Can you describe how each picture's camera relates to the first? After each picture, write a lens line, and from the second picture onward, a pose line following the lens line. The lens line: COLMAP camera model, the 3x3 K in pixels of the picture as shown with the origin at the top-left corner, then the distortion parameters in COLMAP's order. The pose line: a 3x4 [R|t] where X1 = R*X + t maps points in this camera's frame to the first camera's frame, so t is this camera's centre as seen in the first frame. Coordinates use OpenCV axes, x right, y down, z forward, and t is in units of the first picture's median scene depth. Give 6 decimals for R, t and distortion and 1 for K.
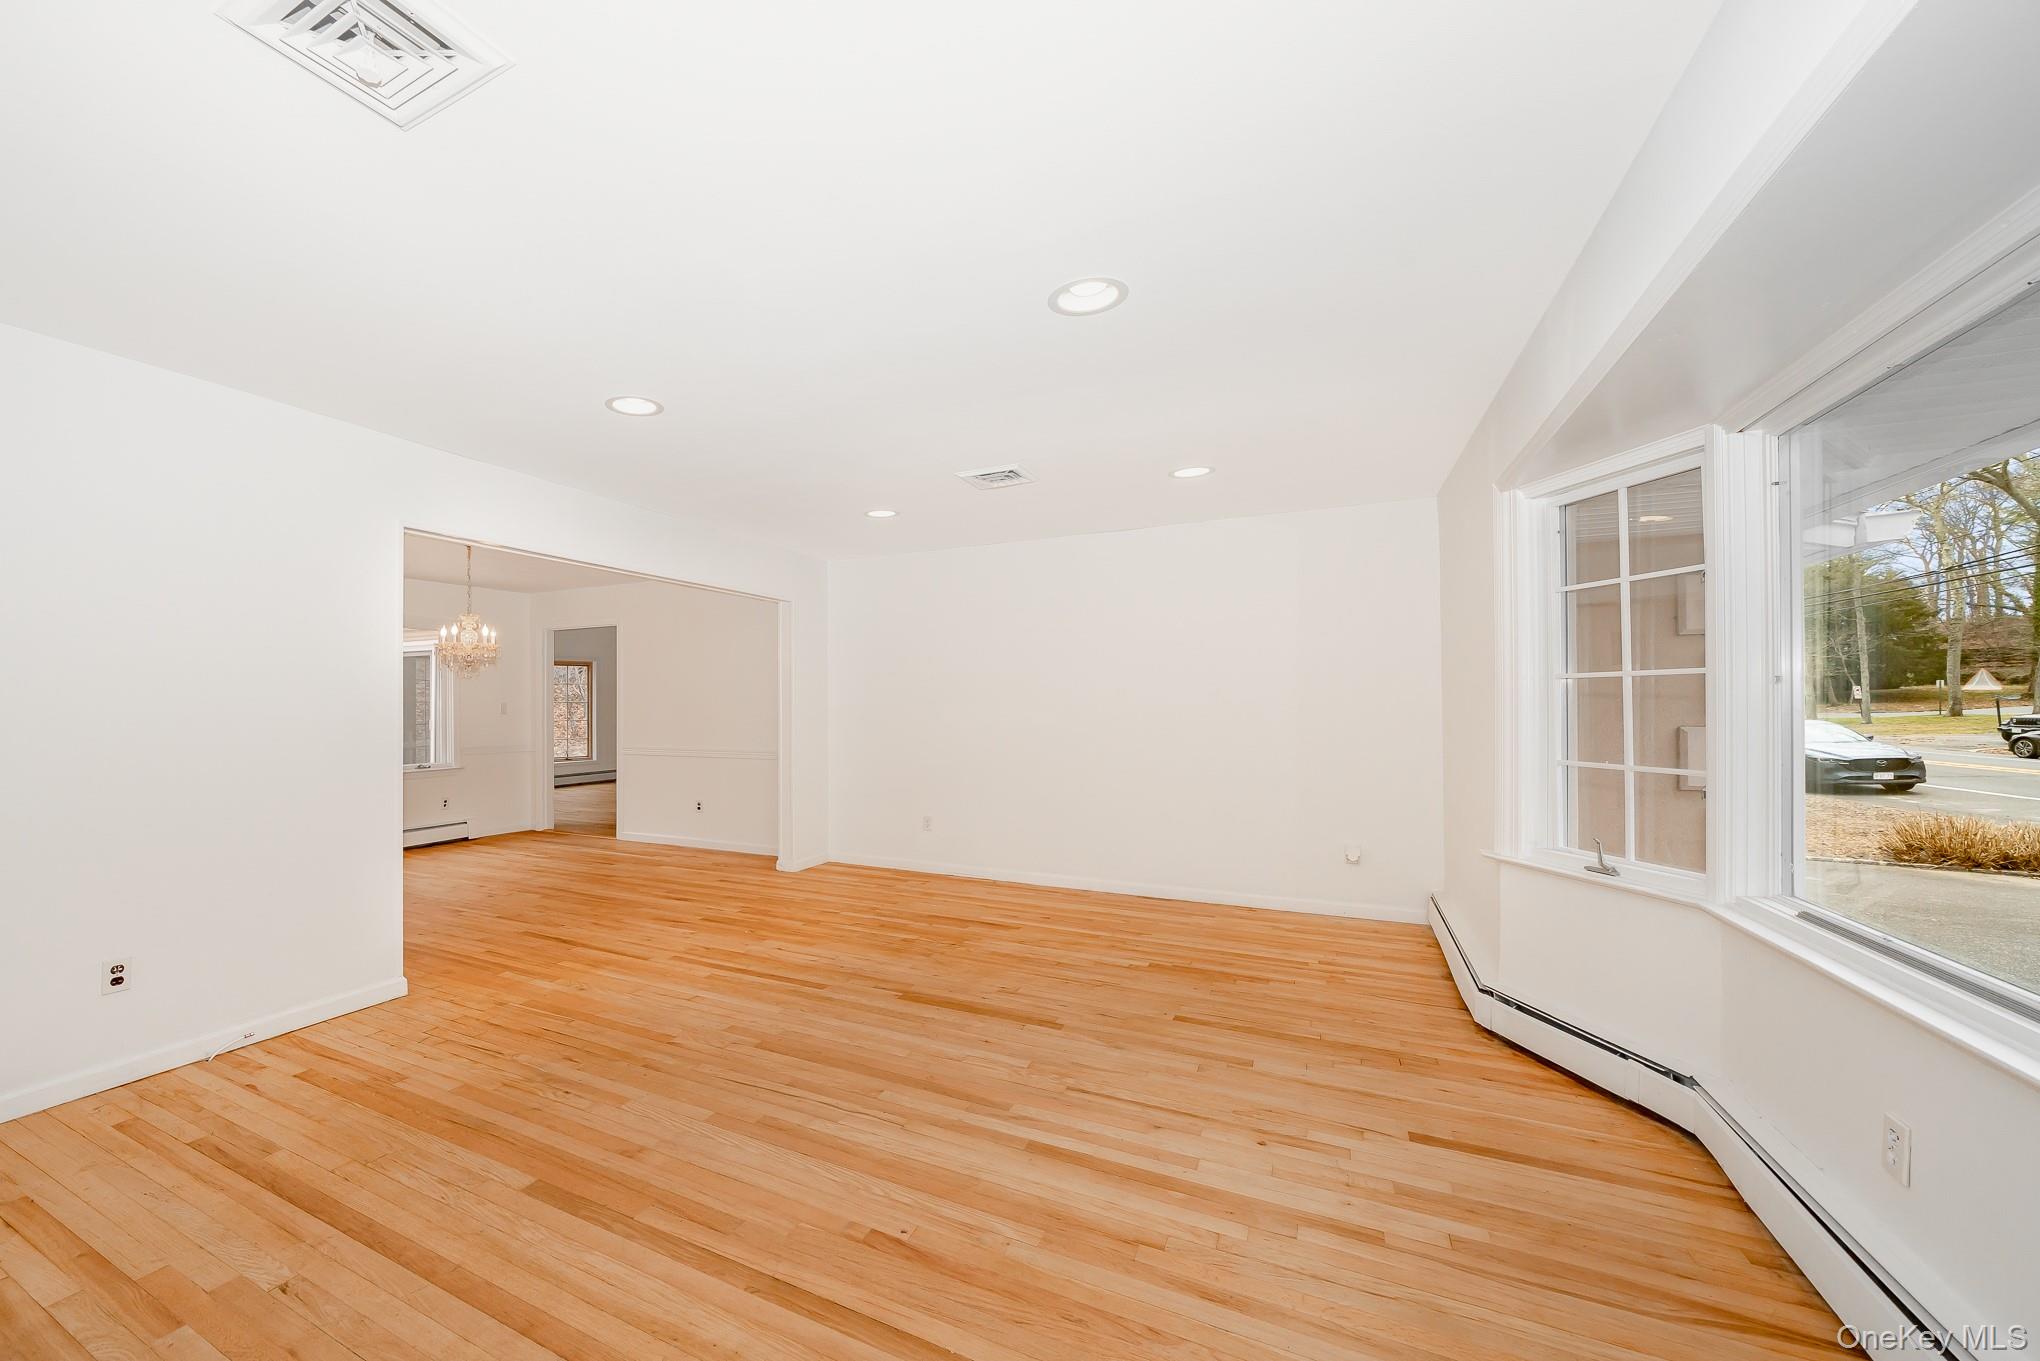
lens RADIAL K [[835.2, 0, 1051.3], [0, 835.2, 680.1], [0, 0, 1]] dist [-0.000242, -0.000463]
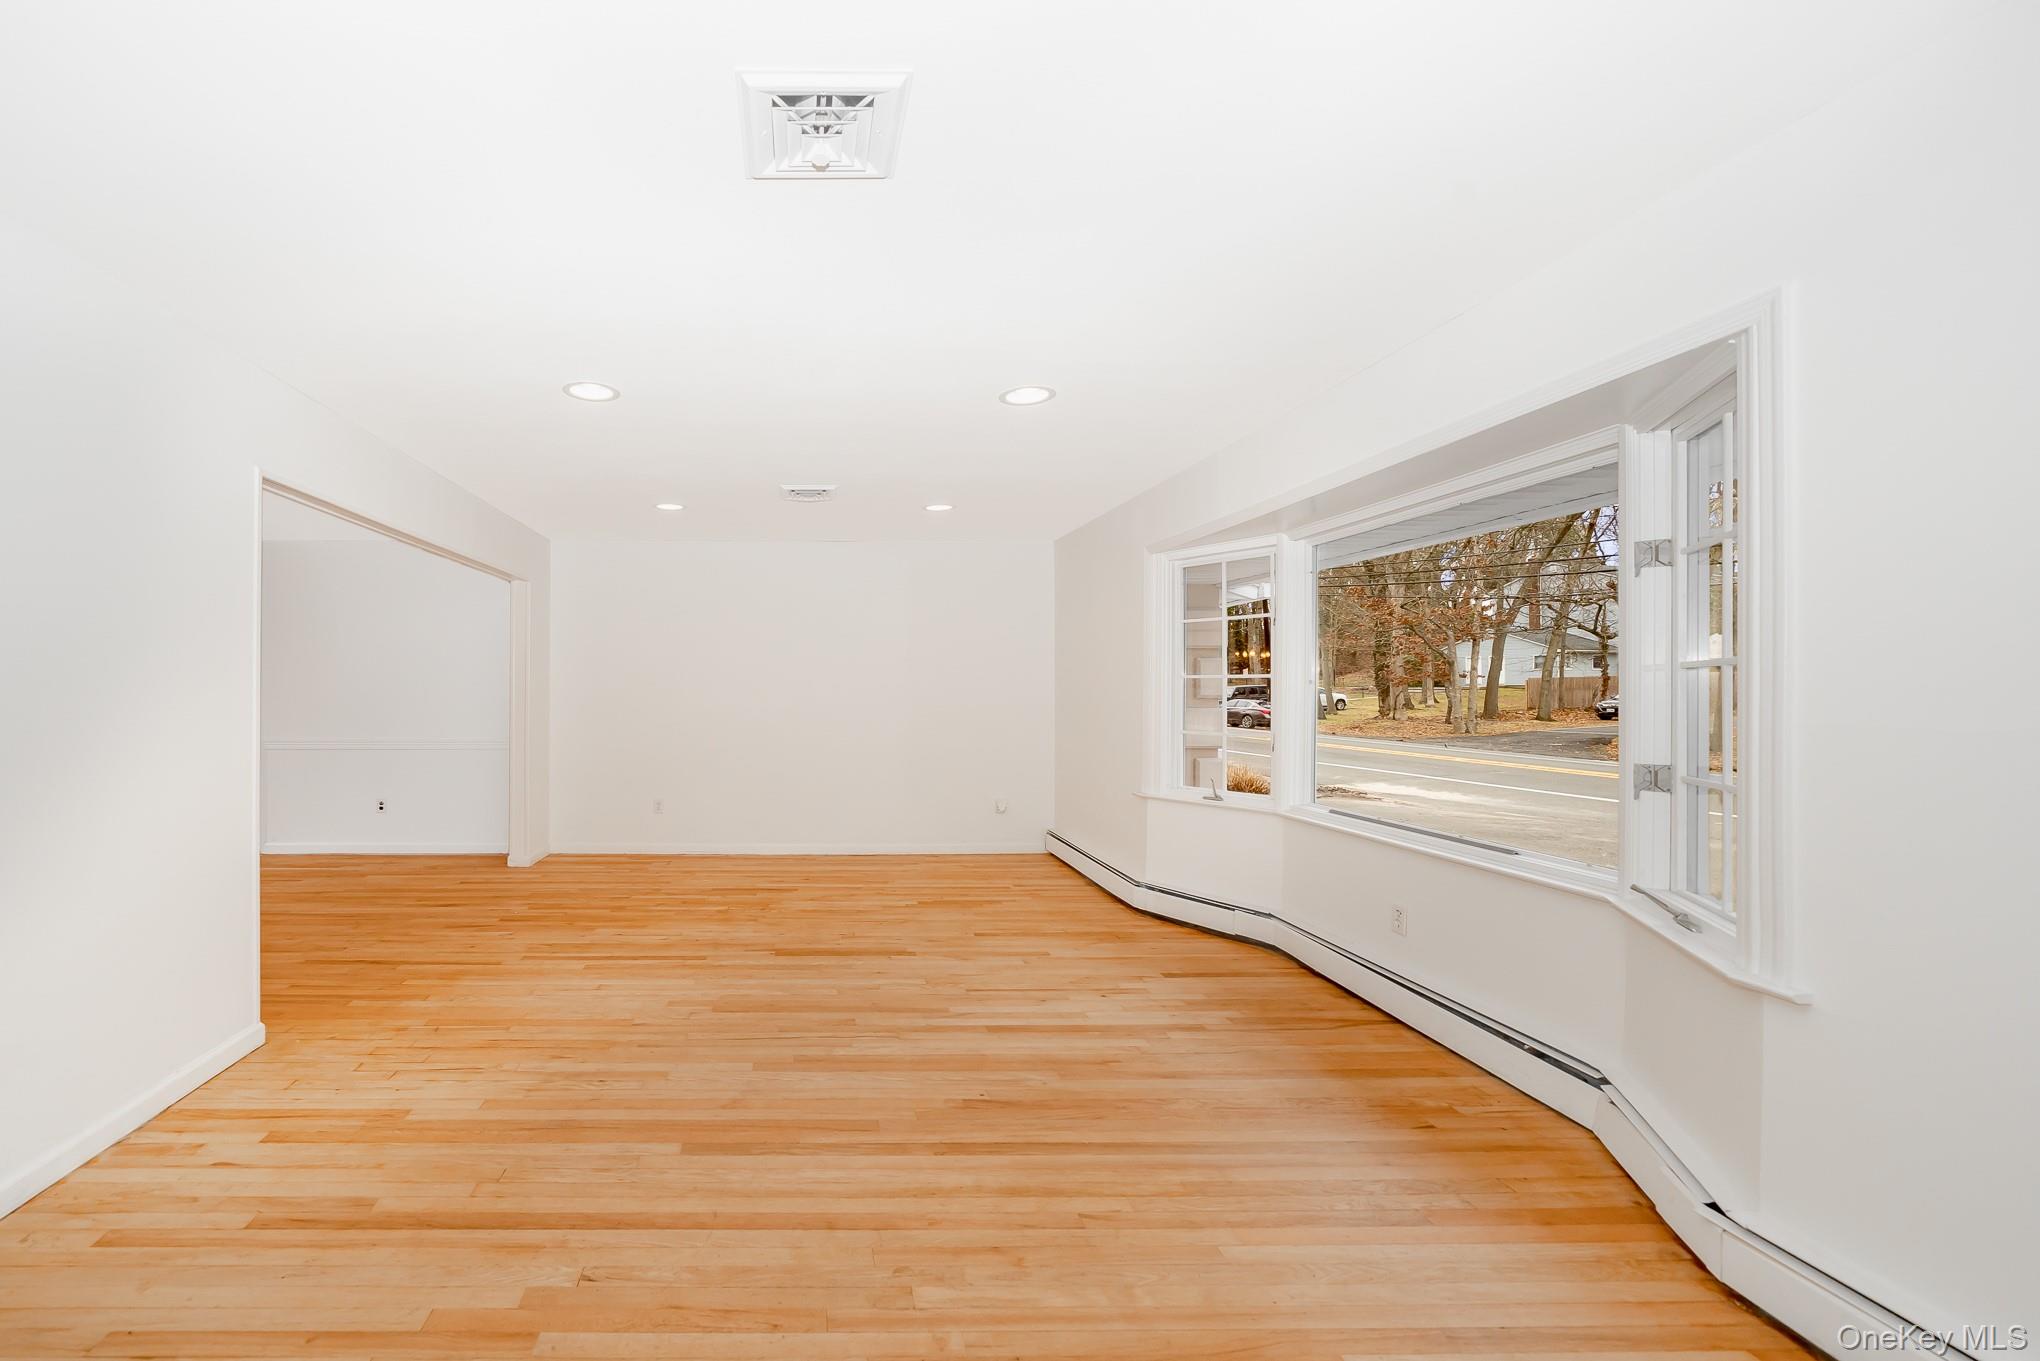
lens RADIAL K [[757.8, 0, 990.8], [0, 757.8, 679.1], [0, 0, 1]] dist [-0.000875, -0.000321]
pose [[0.848054, 0.014520, 0.529711, -0.537287], [-0.022961, 0.999693, 0.009357, -0.006213], [-0.529412, -0.020098, 0.848127, -0.007442]]
